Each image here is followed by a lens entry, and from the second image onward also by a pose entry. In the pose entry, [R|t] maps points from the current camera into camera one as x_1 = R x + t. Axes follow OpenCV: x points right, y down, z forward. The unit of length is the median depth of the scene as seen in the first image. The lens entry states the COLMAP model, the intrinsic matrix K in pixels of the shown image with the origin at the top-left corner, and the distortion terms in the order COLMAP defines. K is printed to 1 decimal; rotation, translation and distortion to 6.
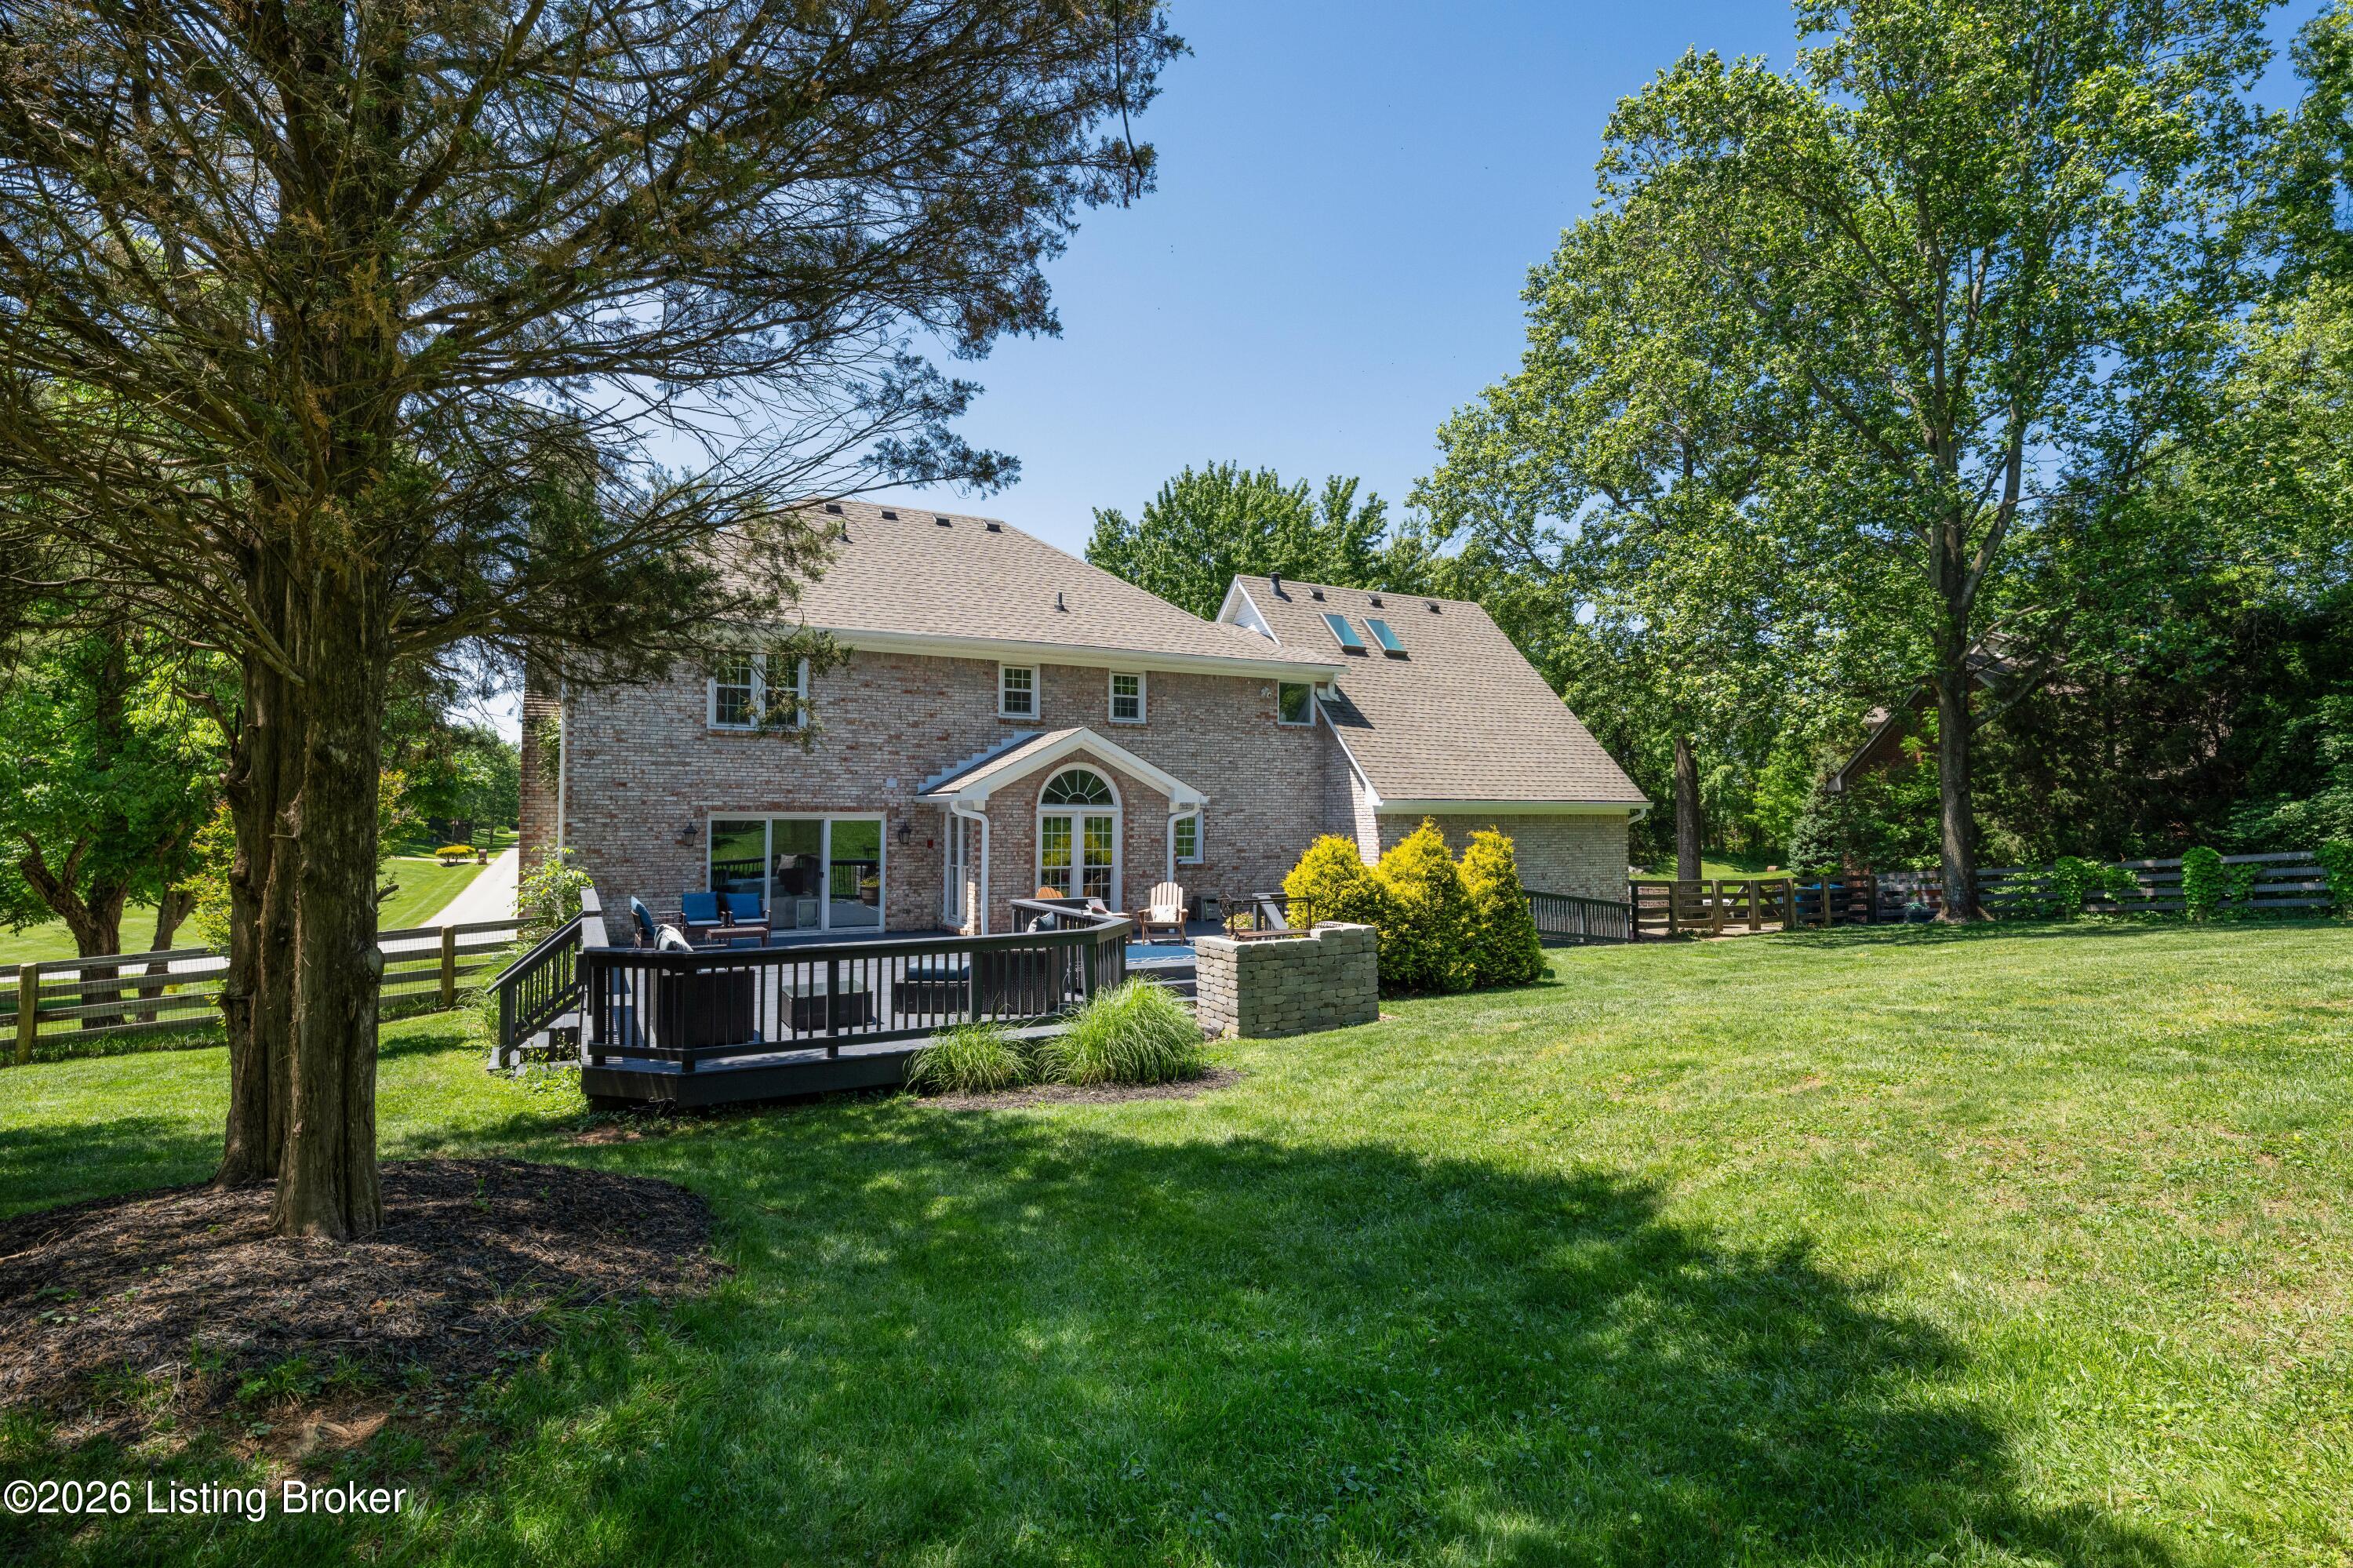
lens RADIAL K [[1129.6, 0, 1176.5], [0, 1129.6, 784.0], [0, 0, 1]] dist [0.000325, 0.000013]
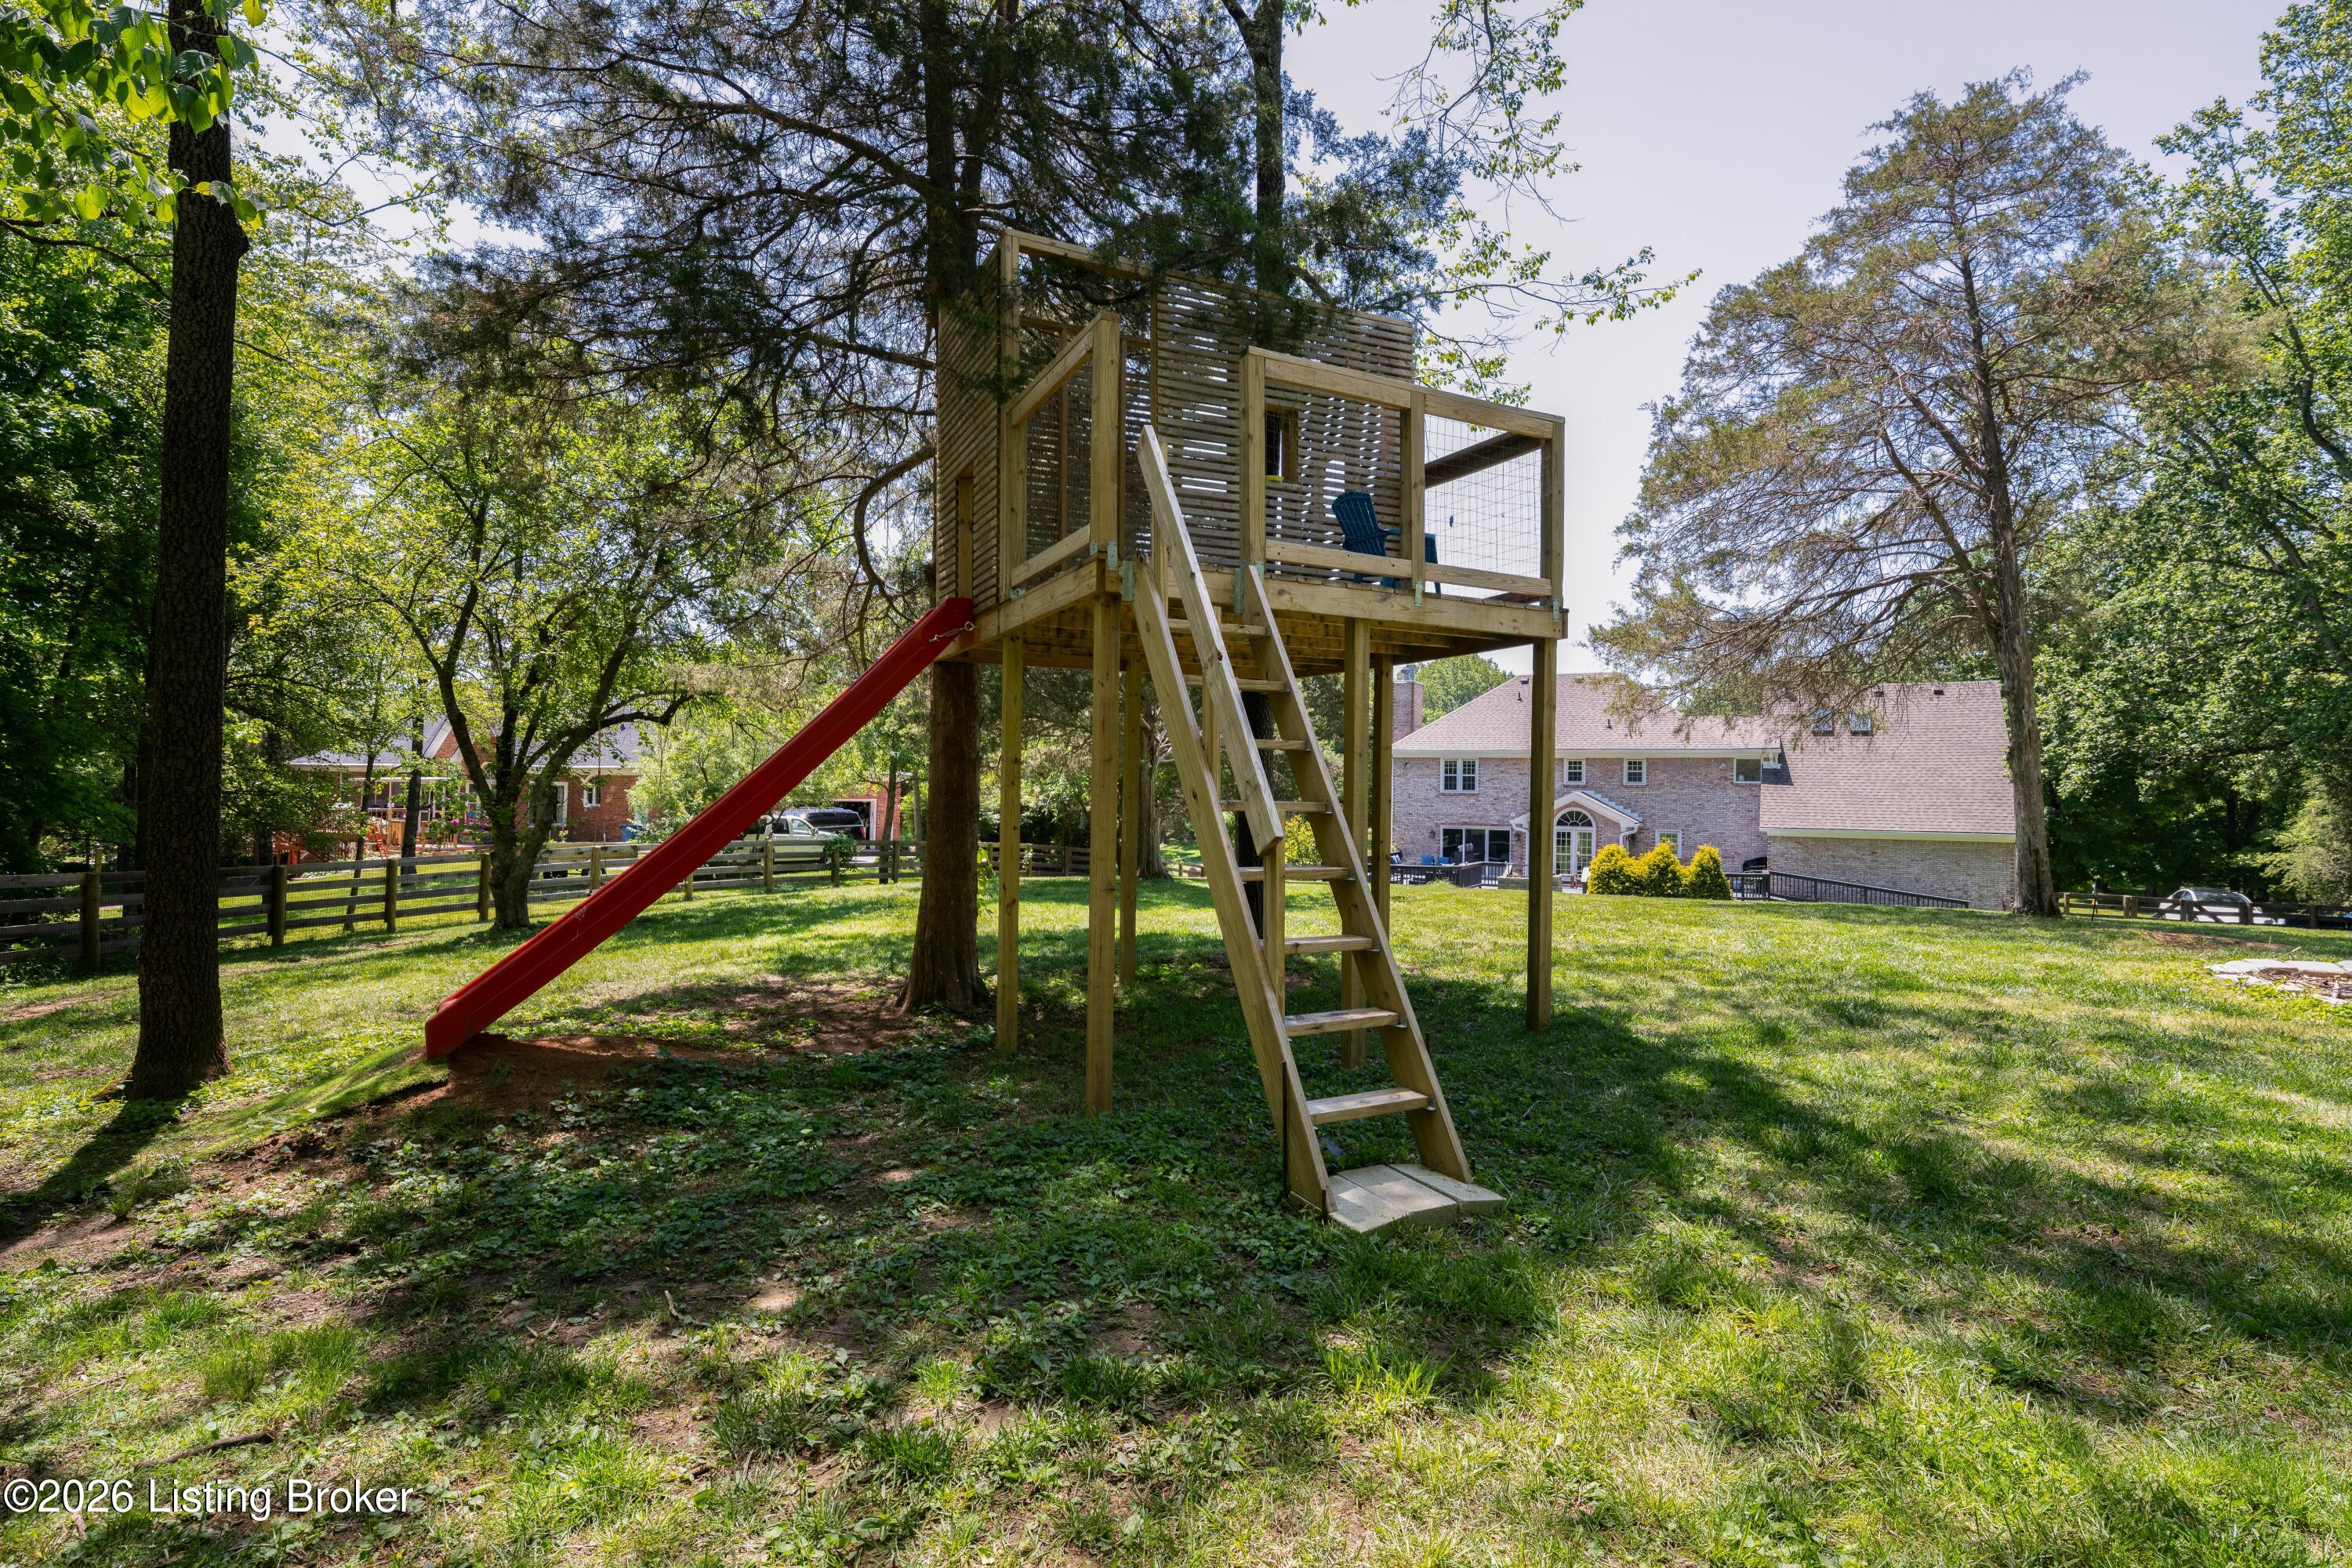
lens RADIAL K [[1129.1, 0, 1176.0], [0, 1129.1, 784.0], [0, 0, 1]] dist [0.000325, 0.000013]
pose [[0.554980, 0.000060, -0.831864, 1.287499], [0.007877, 0.999955, 0.005327, -0.080939], [0.831826, -0.009509, 0.554955, -0.850293]]
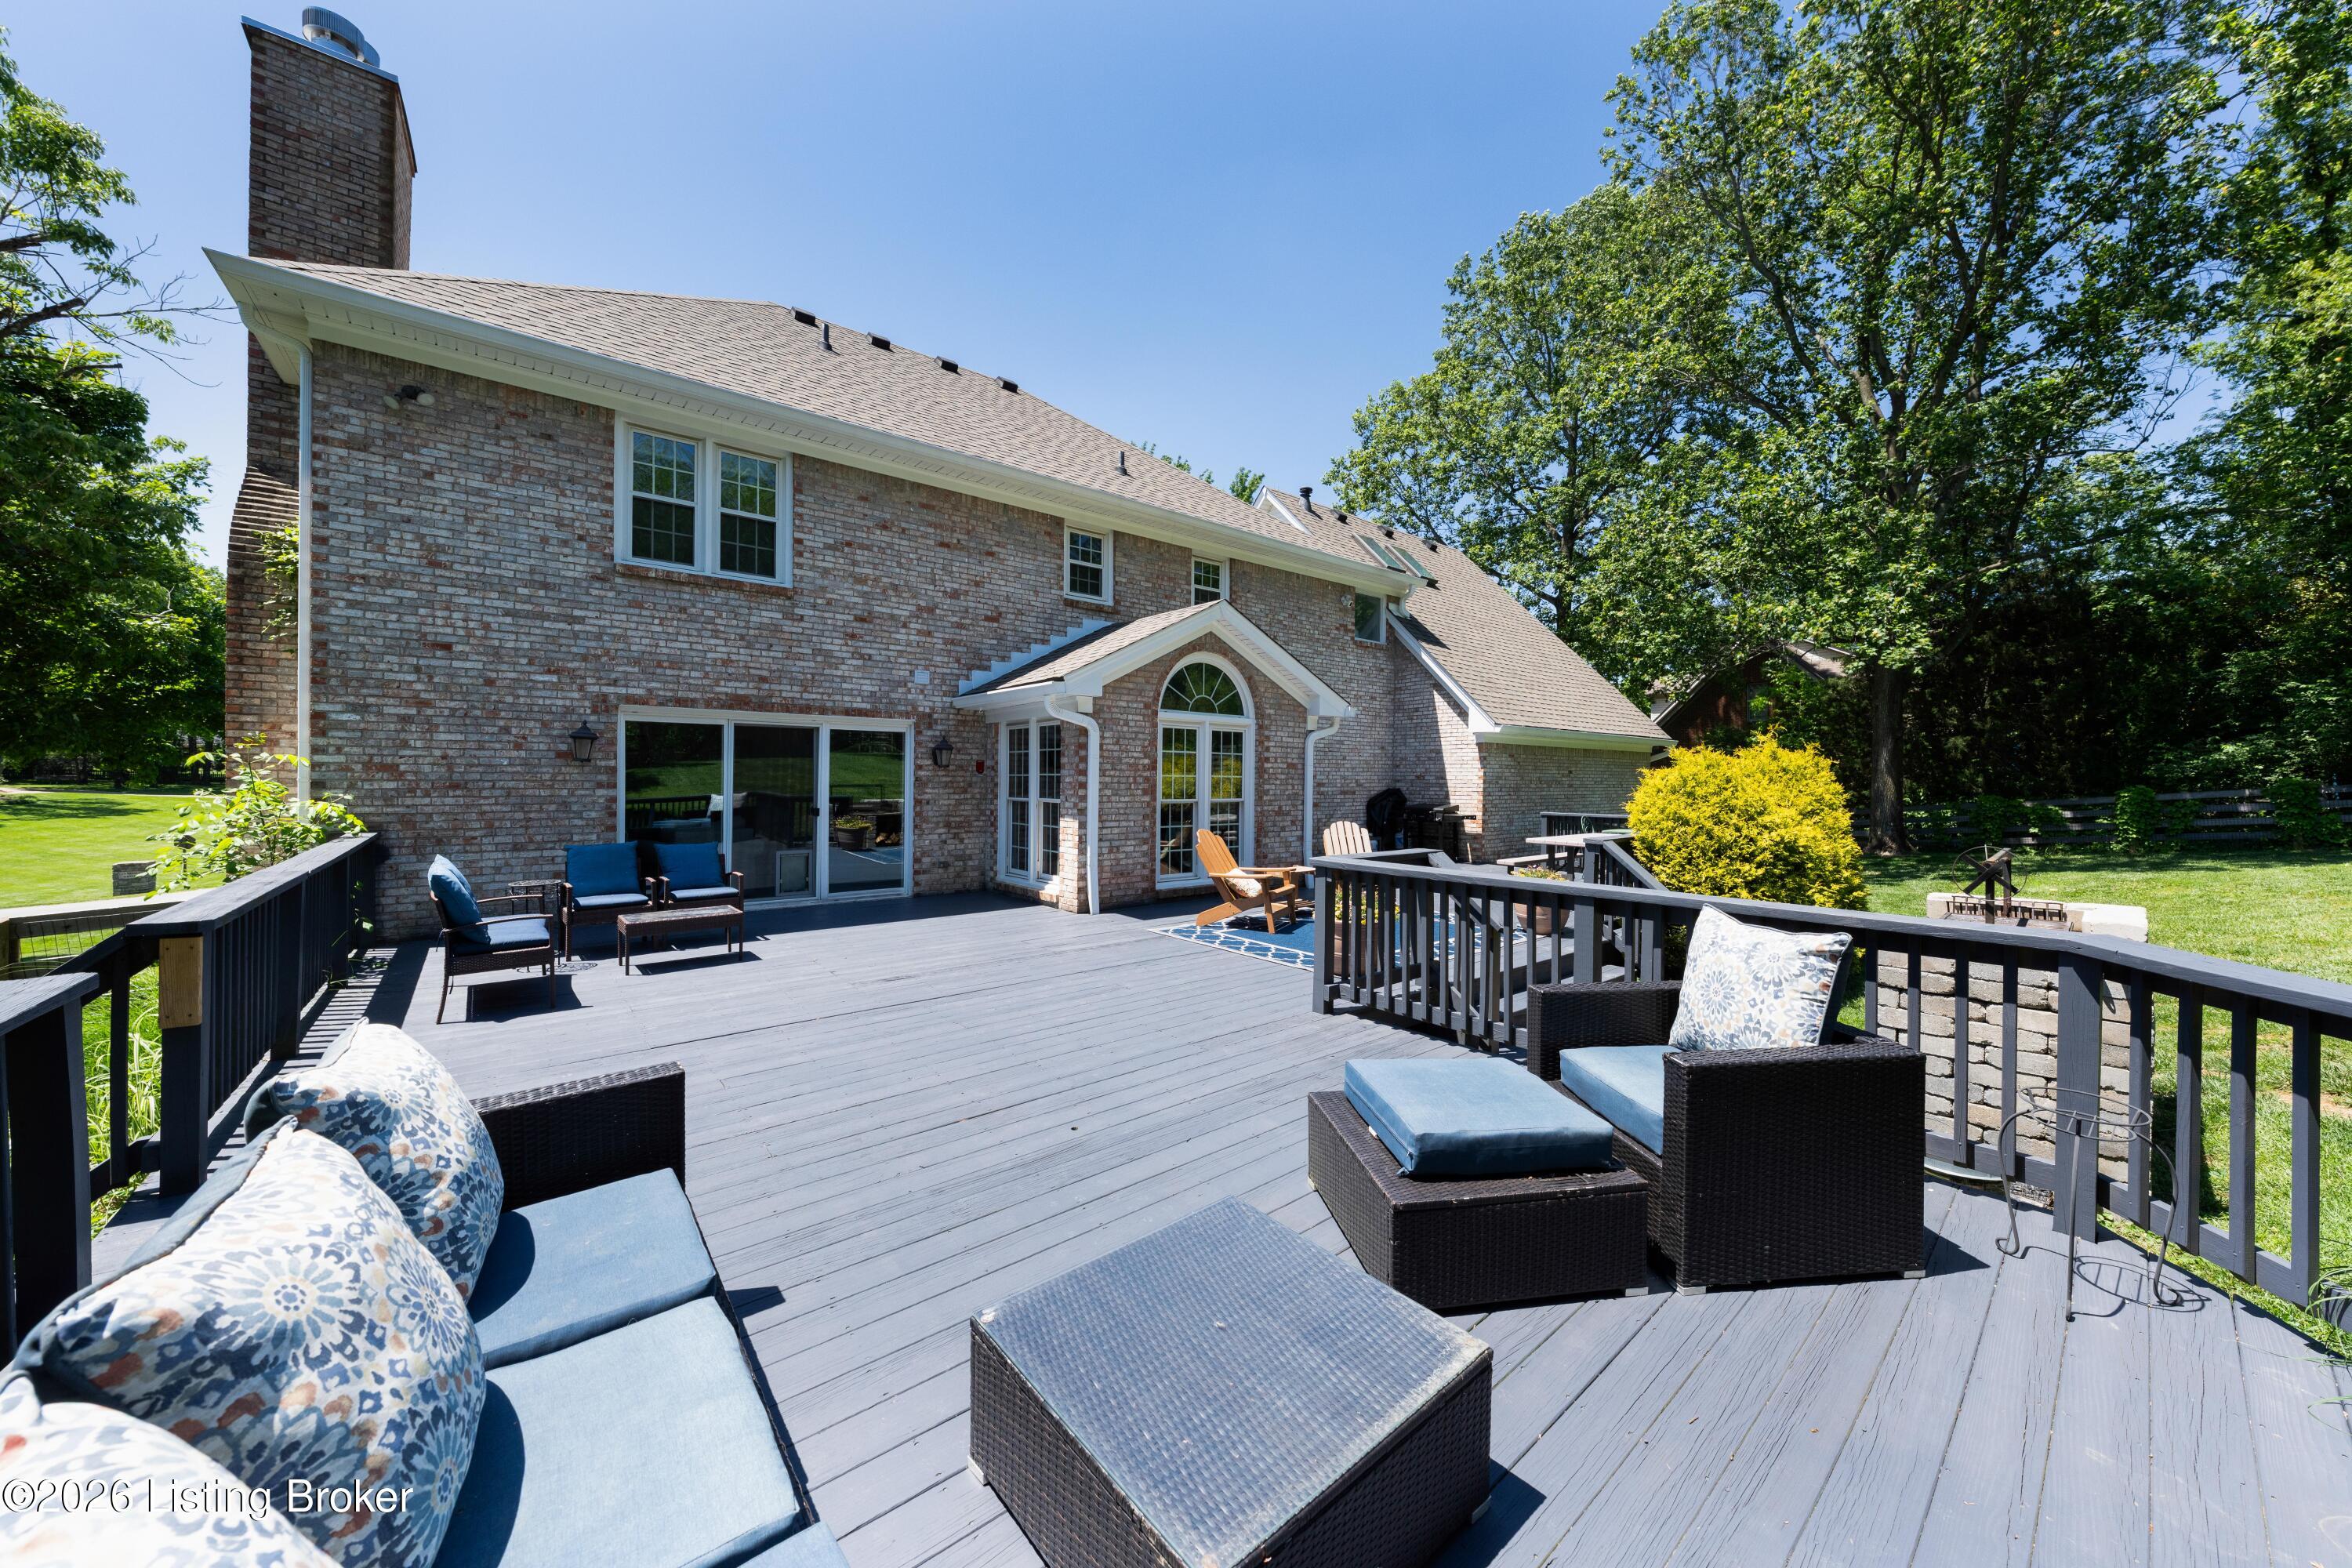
lens RADIAL K [[812.2, 0, 1176.5], [0, 812.2, 788.3], [0, 0, 1]] dist [-0.002053, -0.000280]
pose [[0.978634, 0.004129, 0.205567, -0.204272], [-0.012549, 0.999134, 0.039672, 0.044797], [-0.205225, -0.041404, 0.977839, 0.494726]]
